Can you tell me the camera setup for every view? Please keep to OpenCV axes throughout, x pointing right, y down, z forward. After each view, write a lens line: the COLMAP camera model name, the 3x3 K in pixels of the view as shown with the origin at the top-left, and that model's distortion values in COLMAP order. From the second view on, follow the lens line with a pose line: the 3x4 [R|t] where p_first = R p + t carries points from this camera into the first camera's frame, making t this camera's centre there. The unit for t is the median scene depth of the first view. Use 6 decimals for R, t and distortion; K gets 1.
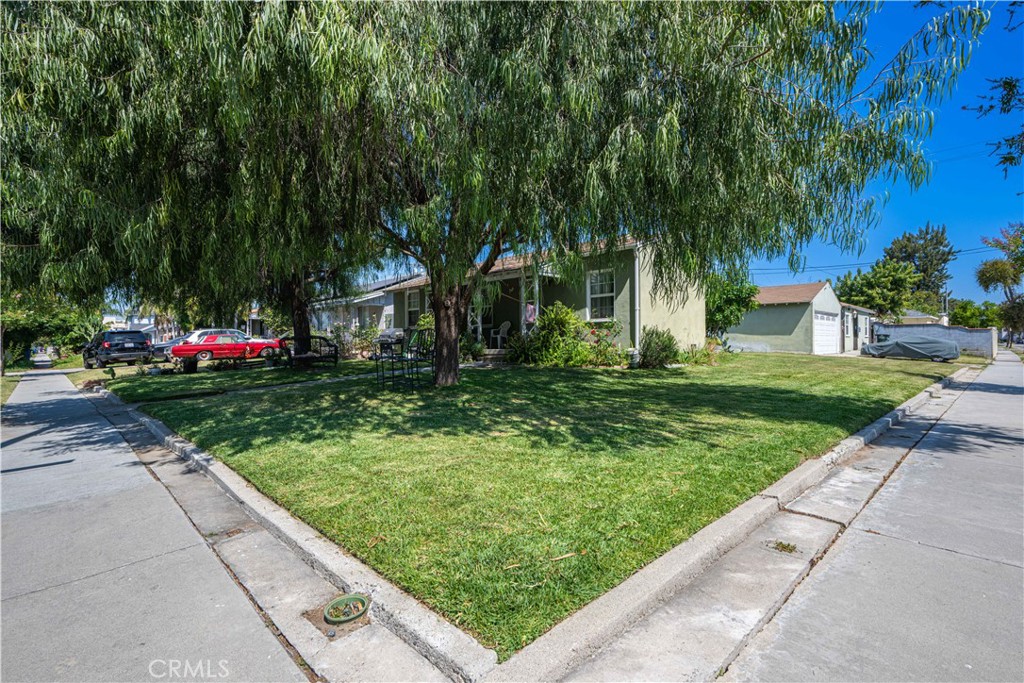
lens RADIAL K [[485.9, 0, 512.0], [0, 485.9, 341.5], [0, 0, 1]] dist [-0.001569, -0.000539]
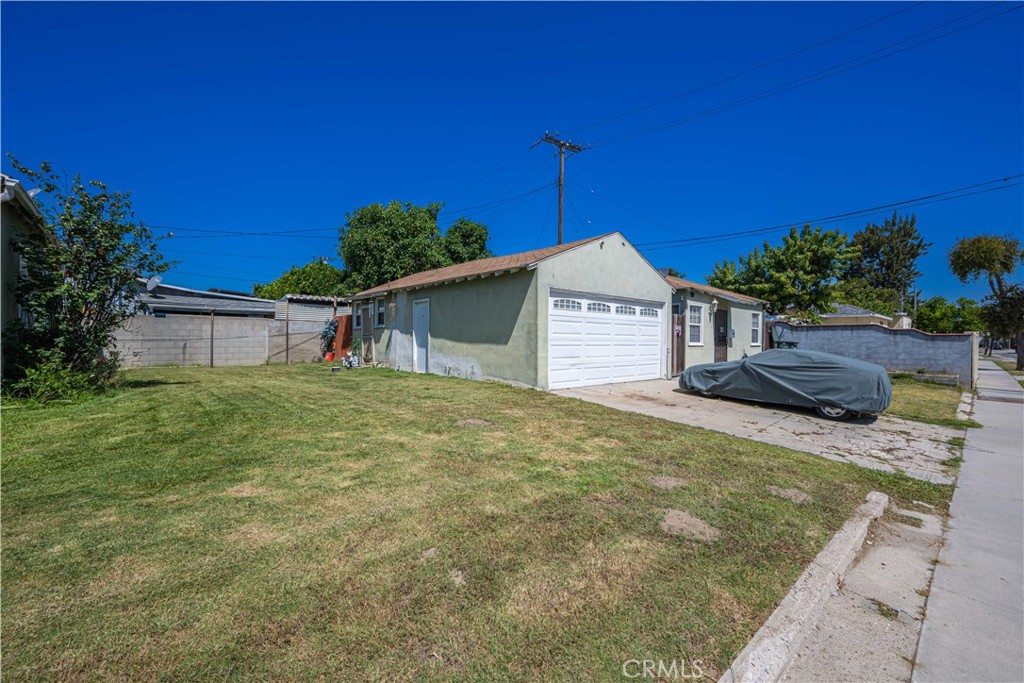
lens RADIAL K [[428.9, 0, 514.4], [0, 428.9, 345.0], [0, 0, 1]] dist [-0.001138, 0.000145]
pose [[0.999430, 0.011196, -0.031847, 0.382821], [-0.010898, 0.999895, 0.009521, -0.010353], [0.031950, -0.009168, 0.999447, 0.392291]]
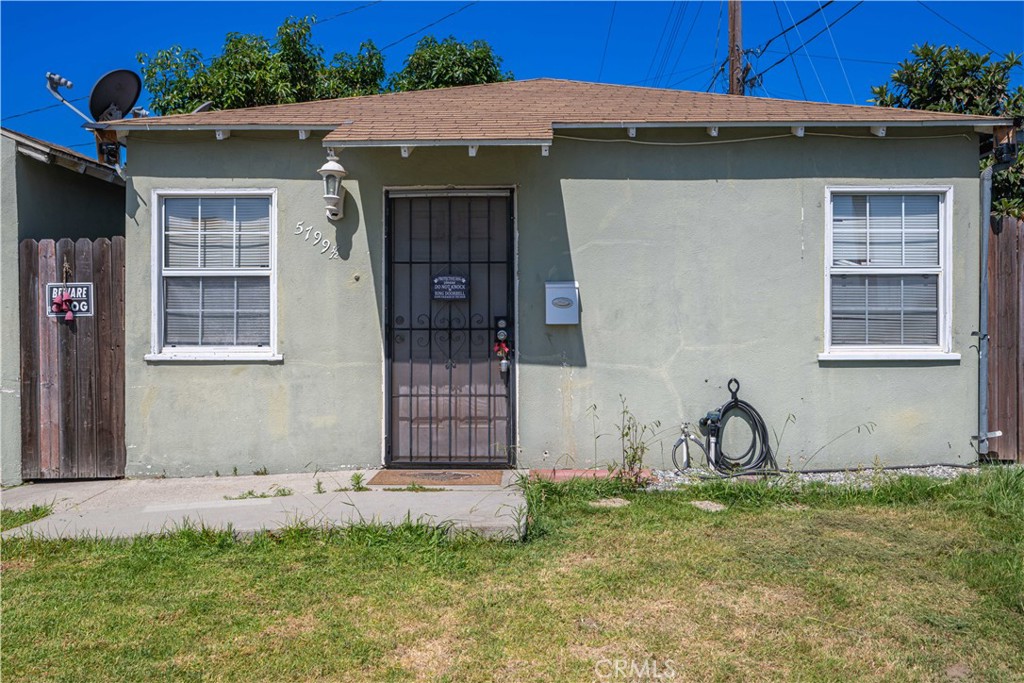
lens RADIAL K [[899.5, 0, 512.0], [0, 899.5, 341.5], [0, 0, 1]] dist [-0.003042, -0.000230]
pose [[0.712741, 0.004562, -0.701413, 0.696279], [-0.000051, 0.999979, 0.006453, -0.013021], [0.701428, -0.004563, 0.712726, 0.670956]]
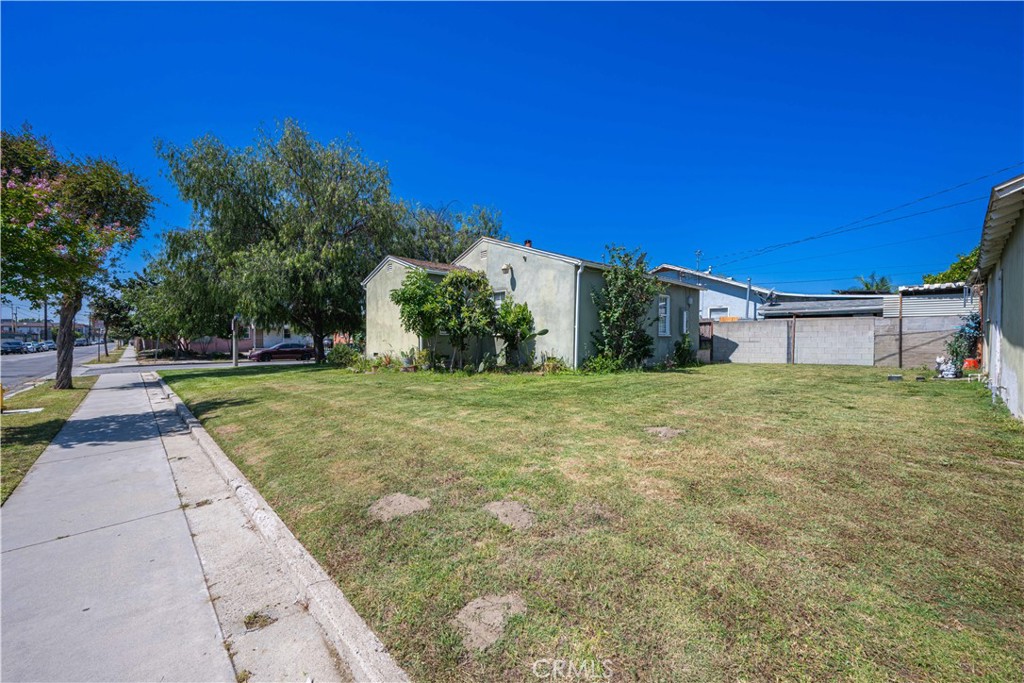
lens RADIAL K [[404.7, 0, 510.1], [0, 404.7, 344.9], [0, 0, 1]] dist [-0.000041, 0.000008]
pose [[-0.023240, 0.017050, -0.999585, 0.493774], [-0.000141, 0.999854, 0.017058, -0.011113], [0.999730, 0.000537, -0.023235, 0.495957]]
